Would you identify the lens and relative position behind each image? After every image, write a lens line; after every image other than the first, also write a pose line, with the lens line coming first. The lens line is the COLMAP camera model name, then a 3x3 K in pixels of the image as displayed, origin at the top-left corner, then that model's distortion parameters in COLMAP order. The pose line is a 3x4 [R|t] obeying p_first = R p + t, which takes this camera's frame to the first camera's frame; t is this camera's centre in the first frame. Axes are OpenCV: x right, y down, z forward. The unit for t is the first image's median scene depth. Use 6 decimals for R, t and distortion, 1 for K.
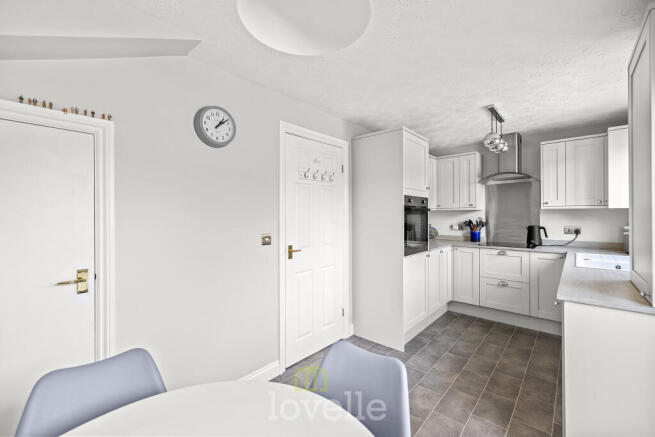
lens RADIAL K [[273.7, 0, 318.0], [0, 273.7, 213.5], [0, 0, 1]] dist [-0.009426, -0.000489]
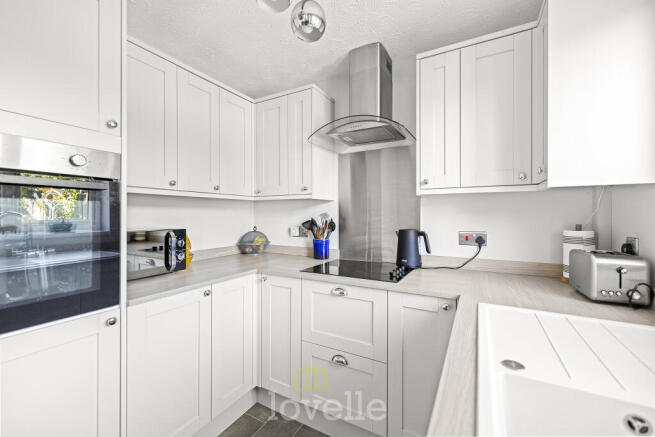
lens RADIAL K [[273.7, 0, 318.0], [0, 273.7, 213.5], [0, 0, 1]] dist [-0.009426, -0.000489]
pose [[0.972947, 0.005414, 0.230965, 0.538374], [-0.004823, 0.999983, -0.003127, 0.018747], [-0.230979, 0.001928, 0.972957, 0.569781]]
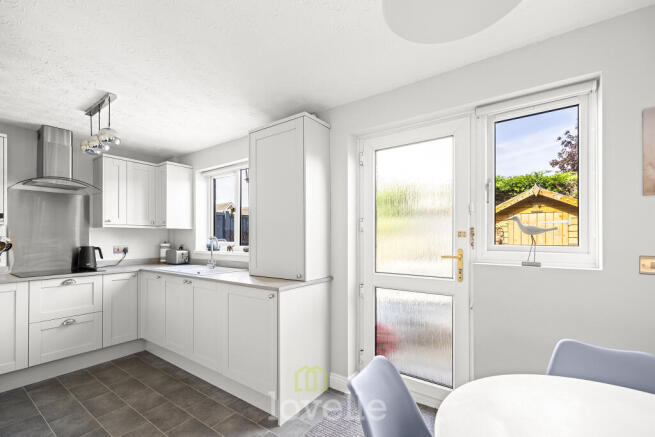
lens RADIAL K [[285.8, 0, 330.0], [0, 285.8, 235.9], [0, 0, 1]] dist [0.001512, 0.000132]
pose [[-0.140522, 0.010483, 0.990022, -0.227934], [0.002059, 0.999945, -0.010296, 0.024023], [-0.990075, 0.000591, -0.140536, 0.381301]]
